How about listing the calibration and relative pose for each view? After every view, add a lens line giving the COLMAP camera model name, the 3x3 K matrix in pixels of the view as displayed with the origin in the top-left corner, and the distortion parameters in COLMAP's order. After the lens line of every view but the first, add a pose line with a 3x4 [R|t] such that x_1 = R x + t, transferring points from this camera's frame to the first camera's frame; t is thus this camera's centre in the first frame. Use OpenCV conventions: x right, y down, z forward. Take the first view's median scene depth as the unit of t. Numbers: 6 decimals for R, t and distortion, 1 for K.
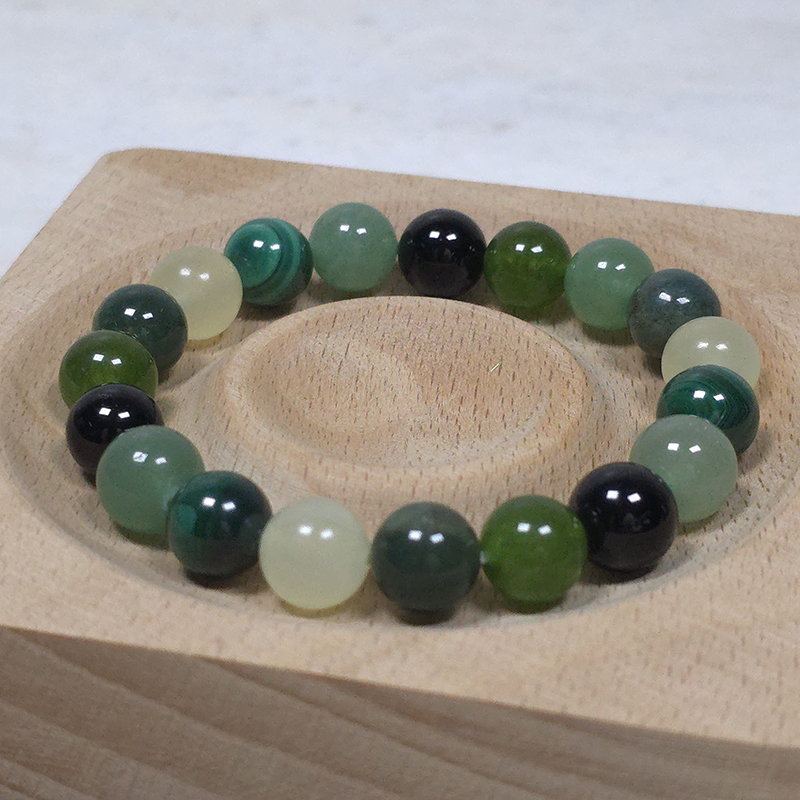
lens RADIAL K [[2248.2, 0, 379.3], [0, 2248.2, 414.7], [0, 0, 1]] dist [0.323440, -2.530109]
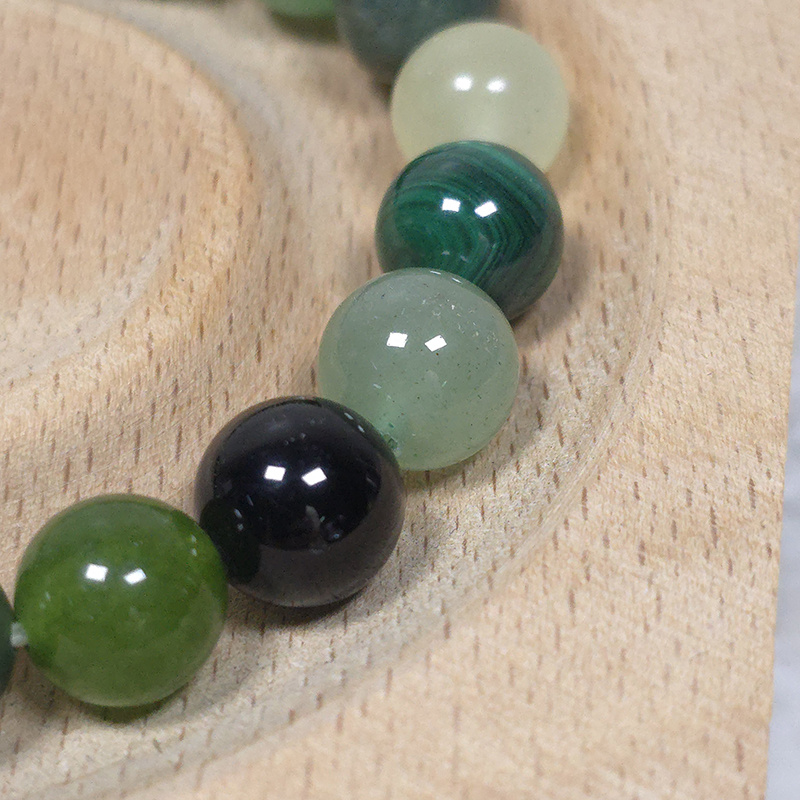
lens RADIAL K [[2345.1, 0, 367.3], [0, 2345.1, 399.9], [0, 0, 1]] dist [0.280587, -2.331063]
pose [[0.997237, -0.070714, 0.022759, 0.105802], [0.061849, 0.960054, 0.272895, -0.116917], [-0.041147, -0.270733, 0.961775, 0.453022]]
